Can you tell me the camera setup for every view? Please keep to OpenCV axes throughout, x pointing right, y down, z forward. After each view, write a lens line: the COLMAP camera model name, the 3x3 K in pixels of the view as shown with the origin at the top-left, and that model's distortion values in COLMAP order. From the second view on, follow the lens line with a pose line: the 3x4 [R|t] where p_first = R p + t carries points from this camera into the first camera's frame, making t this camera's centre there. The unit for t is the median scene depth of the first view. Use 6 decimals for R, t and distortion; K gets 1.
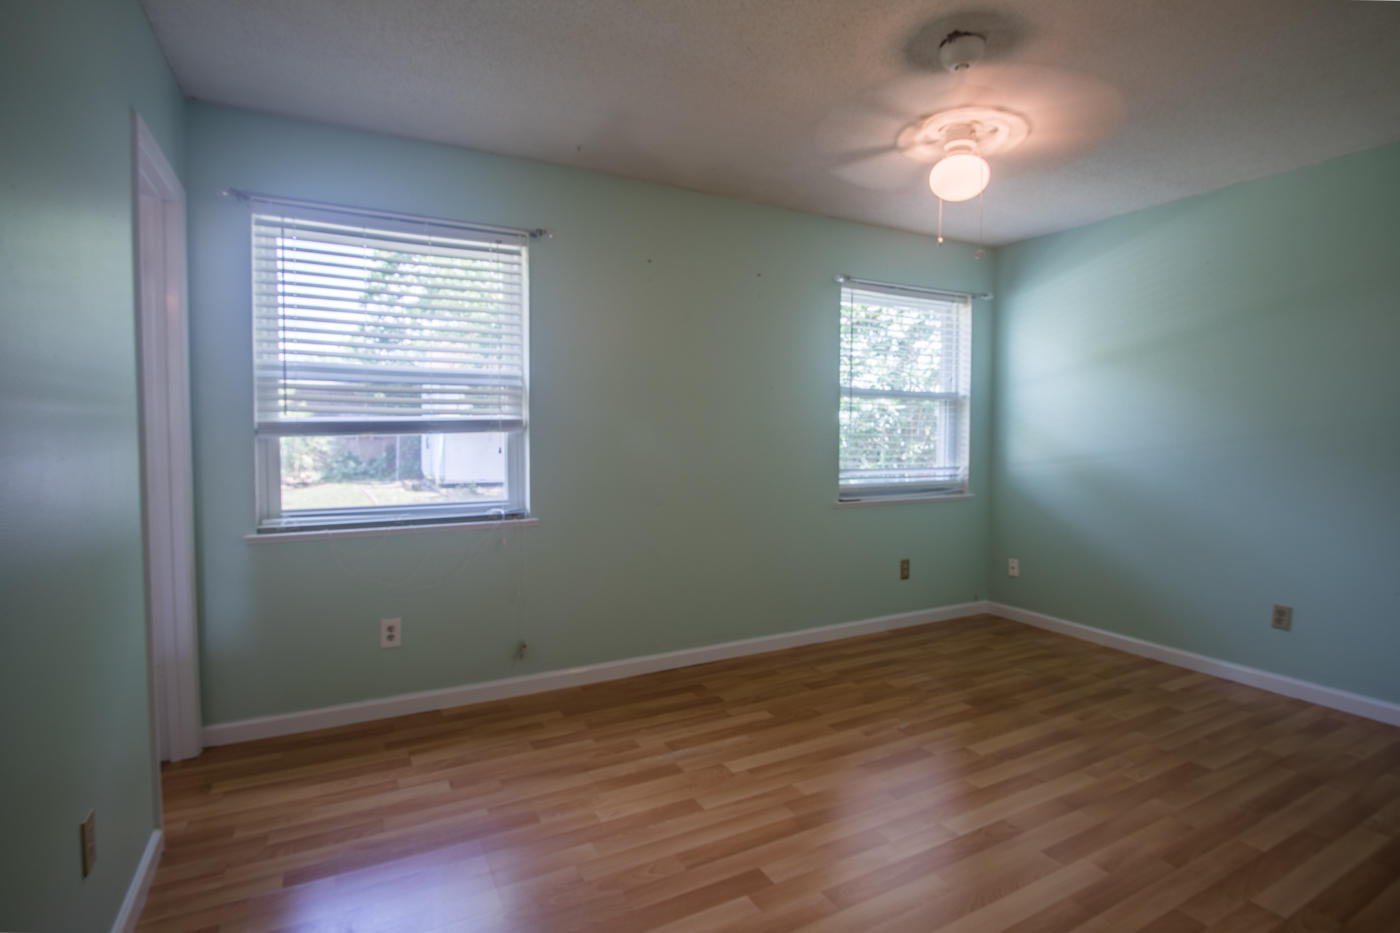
lens RADIAL K [[683.3, 0, 698.1], [0, 683.3, 464.5], [0, 0, 1]] dist [-0.021128, -0.000571]
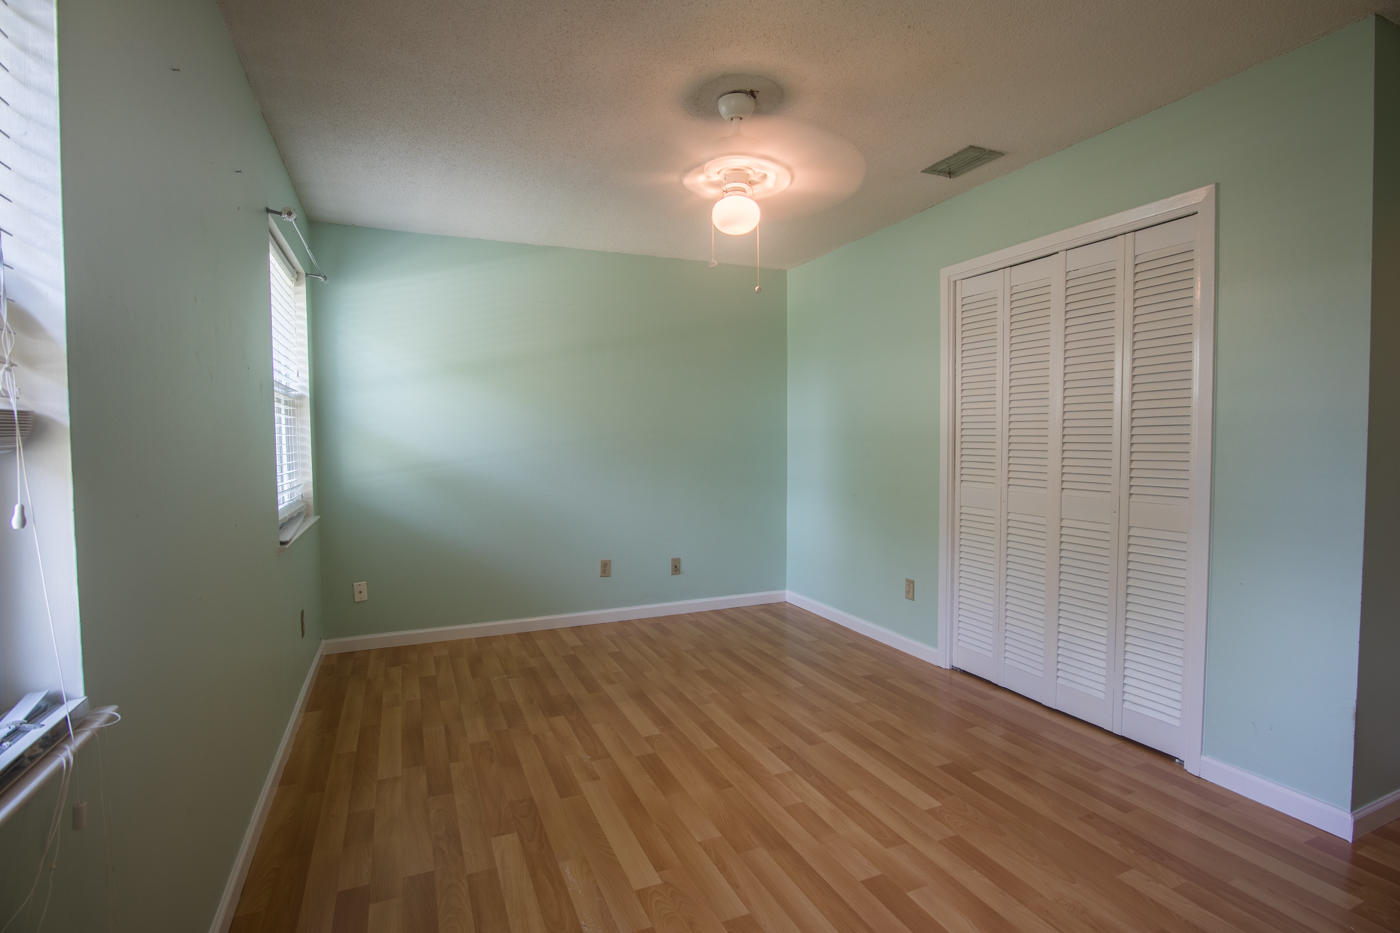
lens RADIAL K [[683.3, 0, 698.1], [0, 683.3, 464.5], [0, 0, 1]] dist [-0.021128, -0.000571]
pose [[0.088734, -0.042368, 0.995154, -0.524042], [0.057620, 0.997640, 0.037336, -0.029902], [-0.994387, 0.054028, 0.090966, 0.668127]]
